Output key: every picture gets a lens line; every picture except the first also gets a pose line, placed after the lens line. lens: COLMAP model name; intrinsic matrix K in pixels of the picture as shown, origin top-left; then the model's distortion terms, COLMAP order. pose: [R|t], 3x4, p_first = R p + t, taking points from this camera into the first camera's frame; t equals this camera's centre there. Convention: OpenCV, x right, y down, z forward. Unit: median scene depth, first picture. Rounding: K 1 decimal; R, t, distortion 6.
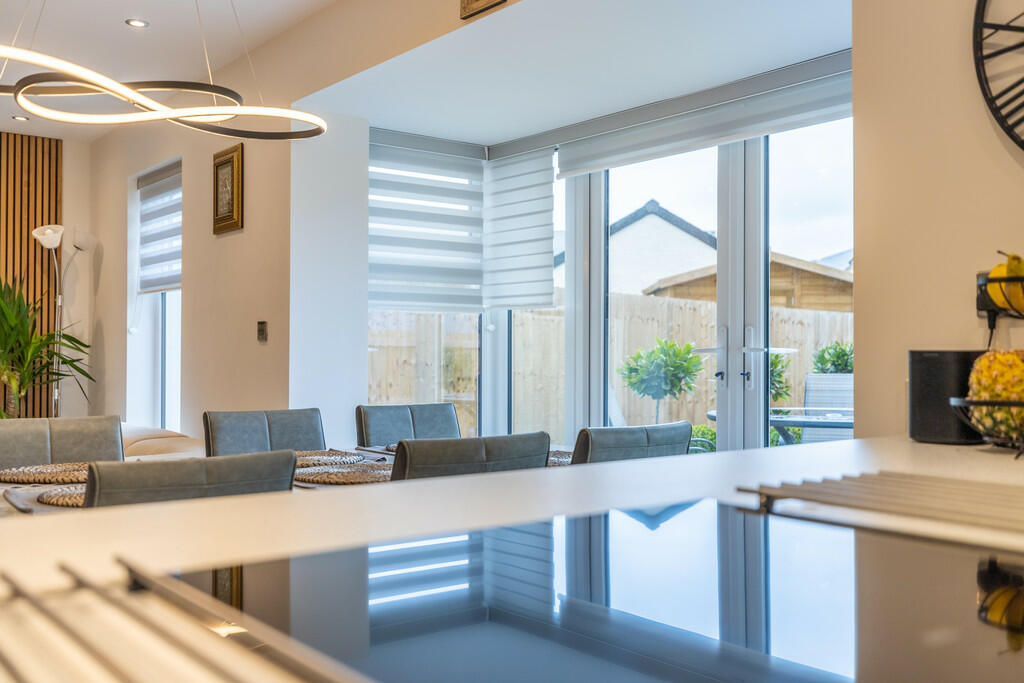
lens RADIAL K [[991.7, 0, 512.0], [0, 991.7, 341.5], [0, 0, 1]] dist [-0.005963, -0.001580]
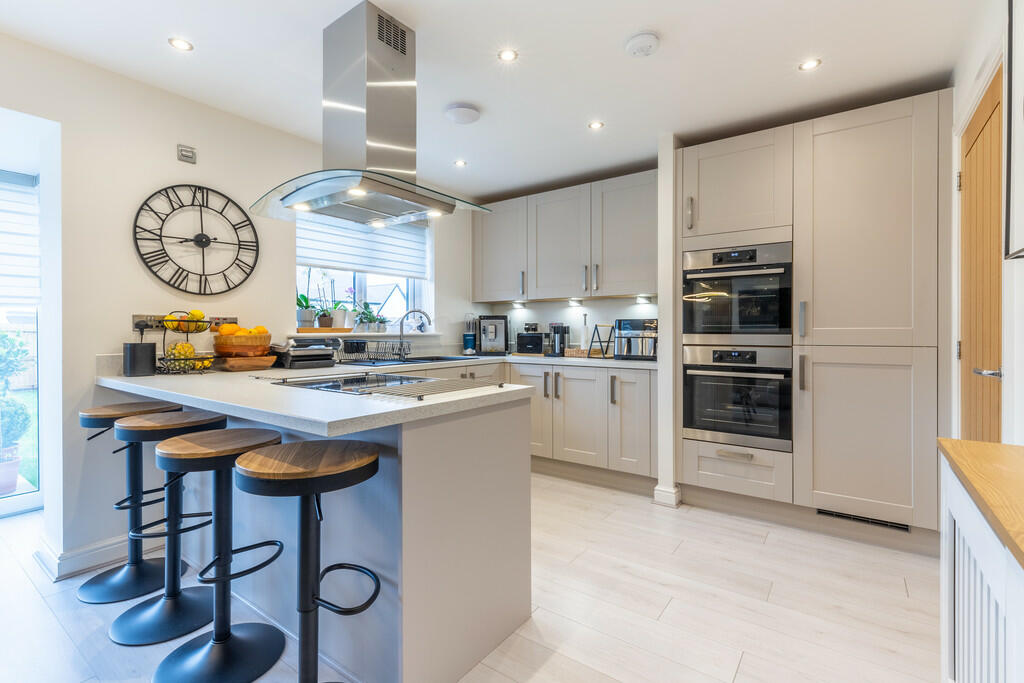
lens RADIAL K [[468.1, 0, 511.9], [0, 468.1, 333.5], [0, 0, 1]] dist [0.000496, 0.000041]
pose [[-0.269720, -0.005376, 0.962924, -0.418159], [-0.008831, 0.999956, 0.003109, -0.011802], [-0.962898, -0.007665, -0.269755, 0.126394]]
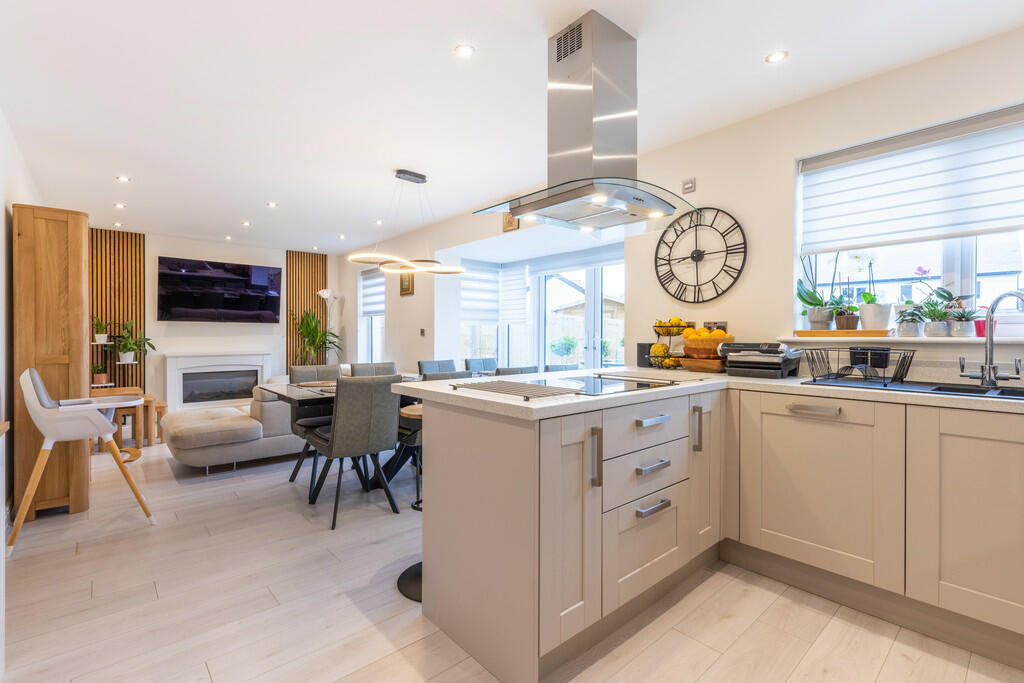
lens RADIAL K [[470.6, 0, 508.3], [0, 470.6, 338.5], [0, 0, 1]] dist [0.001080, 0.000066]
pose [[0.998665, -0.000808, 0.051640, -0.071989], [-0.000133, 0.999834, 0.018212, -0.015874], [-0.051646, -0.018195, 0.998500, -0.298292]]
